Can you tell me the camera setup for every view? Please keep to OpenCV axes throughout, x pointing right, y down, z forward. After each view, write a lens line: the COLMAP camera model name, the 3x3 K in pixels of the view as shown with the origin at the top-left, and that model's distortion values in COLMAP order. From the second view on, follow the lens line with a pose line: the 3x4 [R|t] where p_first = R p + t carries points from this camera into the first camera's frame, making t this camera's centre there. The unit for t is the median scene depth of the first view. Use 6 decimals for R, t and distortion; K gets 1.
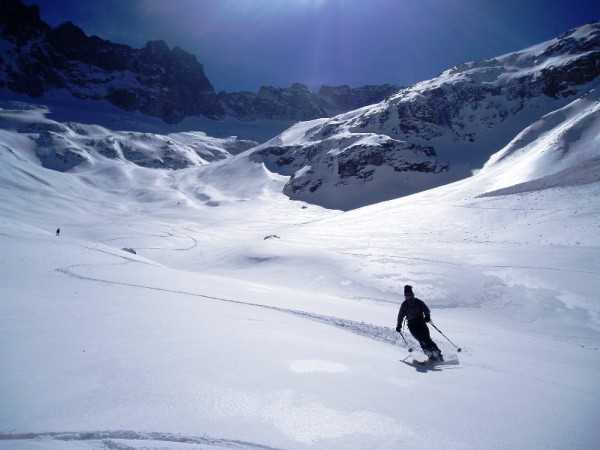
lens RADIAL K [[639.5, 0, 300.0], [0, 639.5, 225.0], [0, 0, 1]] dist [-0.142196, 0.110536]
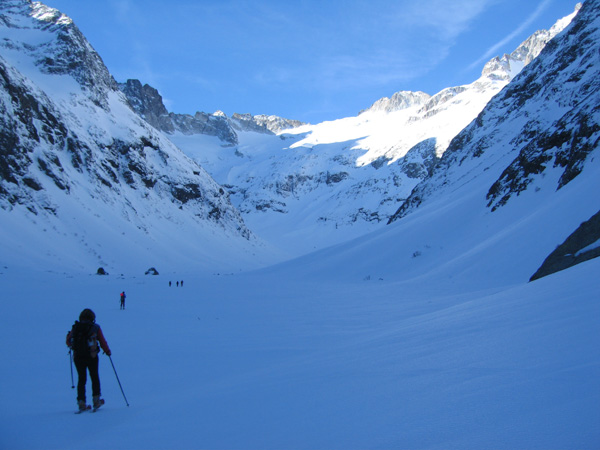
lens RADIAL K [[675.4, 0, 300.0], [0, 675.4, 225.0], [0, 0, 1]] dist [-0.091868, 0.034251]
pose [[0.980080, 0.057449, 0.190113, -0.116814], [-0.073380, 0.994261, 0.077845, -0.089417], [-0.184550, -0.090245, 0.978671, -0.764875]]
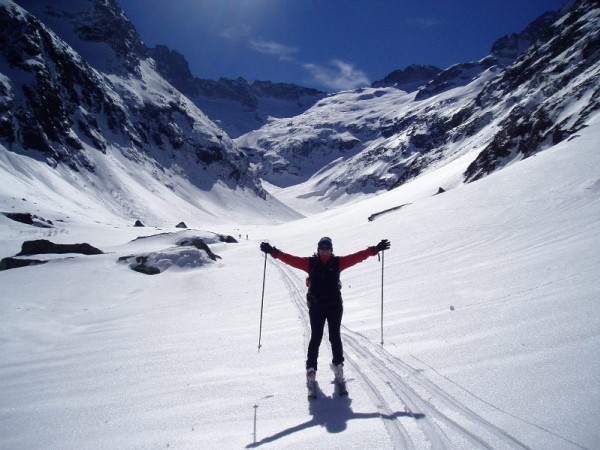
lens RADIAL K [[639.5, 0, 300.0], [0, 639.5, 225.0], [0, 0, 1]] dist [-0.142196, 0.110536]
pose [[0.981207, 0.083526, 0.173945, -0.119234], [-0.108364, 0.984406, 0.138572, -0.091862], [-0.159658, -0.154818, 0.974957, -0.782785]]
